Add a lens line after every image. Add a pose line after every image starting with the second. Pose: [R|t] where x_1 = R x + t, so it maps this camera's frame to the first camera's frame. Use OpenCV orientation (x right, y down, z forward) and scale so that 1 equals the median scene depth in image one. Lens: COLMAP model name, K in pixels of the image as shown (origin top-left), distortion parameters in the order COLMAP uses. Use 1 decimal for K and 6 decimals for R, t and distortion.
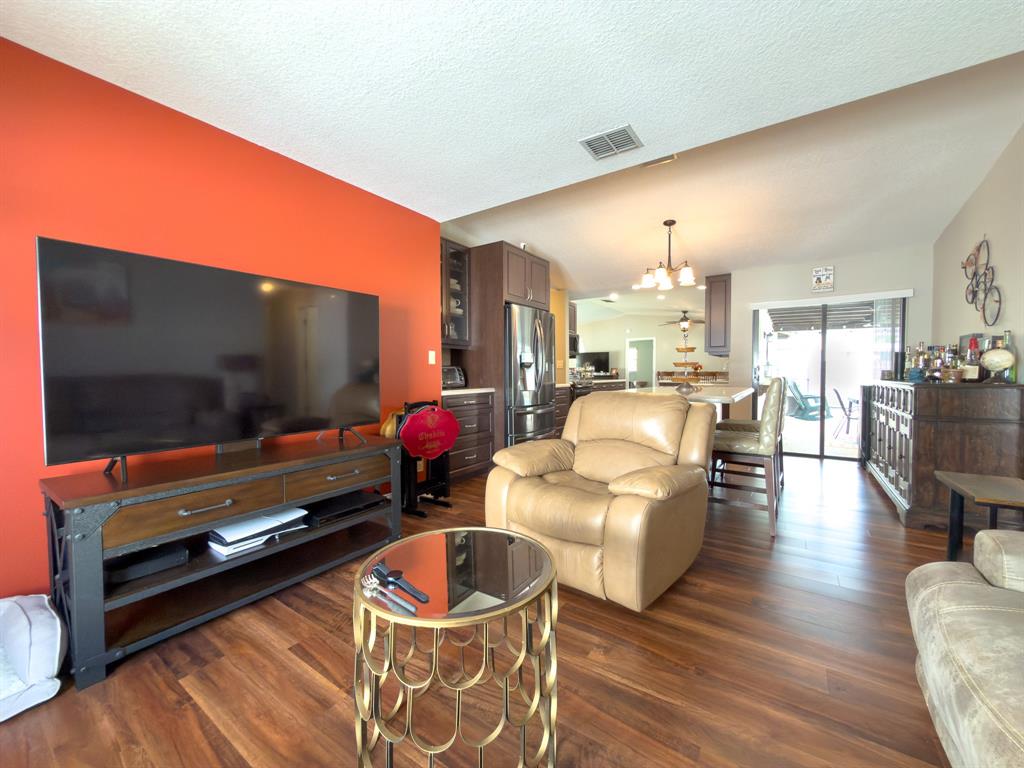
lens RADIAL K [[417.0, 0, 509.7], [0, 417.0, 389.8], [0, 0, 1]] dist [0.000945, -0.000074]
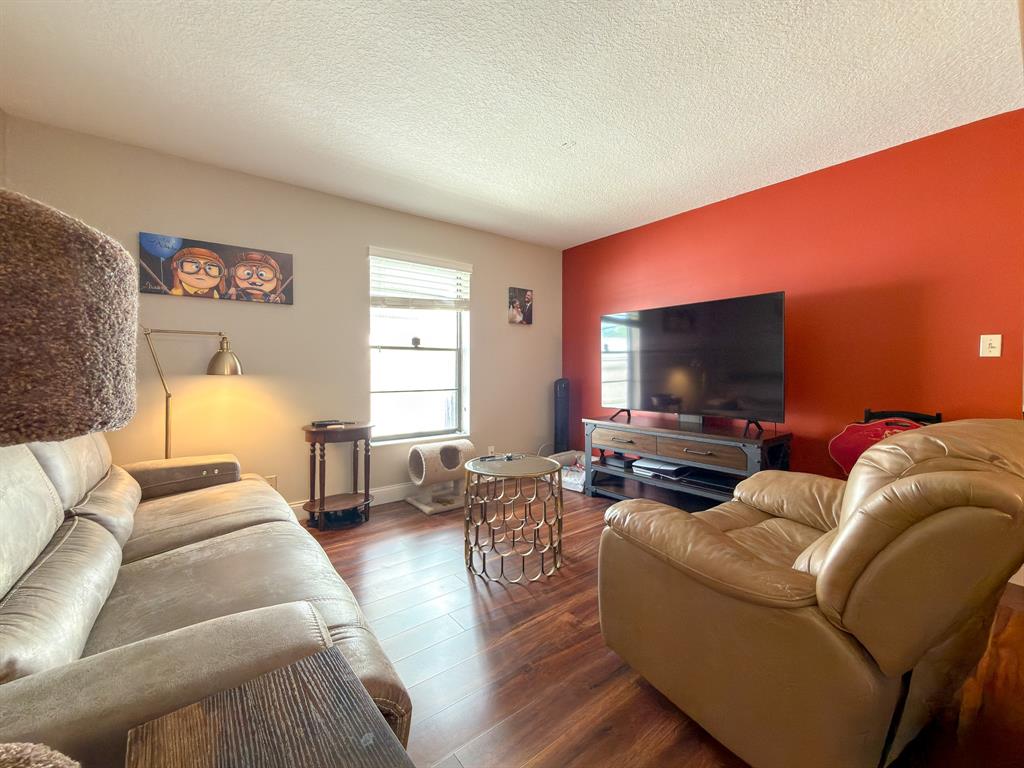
lens RADIAL K [[417.0, 0, 513.1], [0, 417.0, 373.6], [0, 0, 1]] dist [0.000945, -0.000074]
pose [[-0.307104, 0.016031, -0.951541, 1.255480], [-0.028046, 0.999271, 0.025887, -0.062406], [0.951263, 0.034637, -0.306431, 1.103784]]
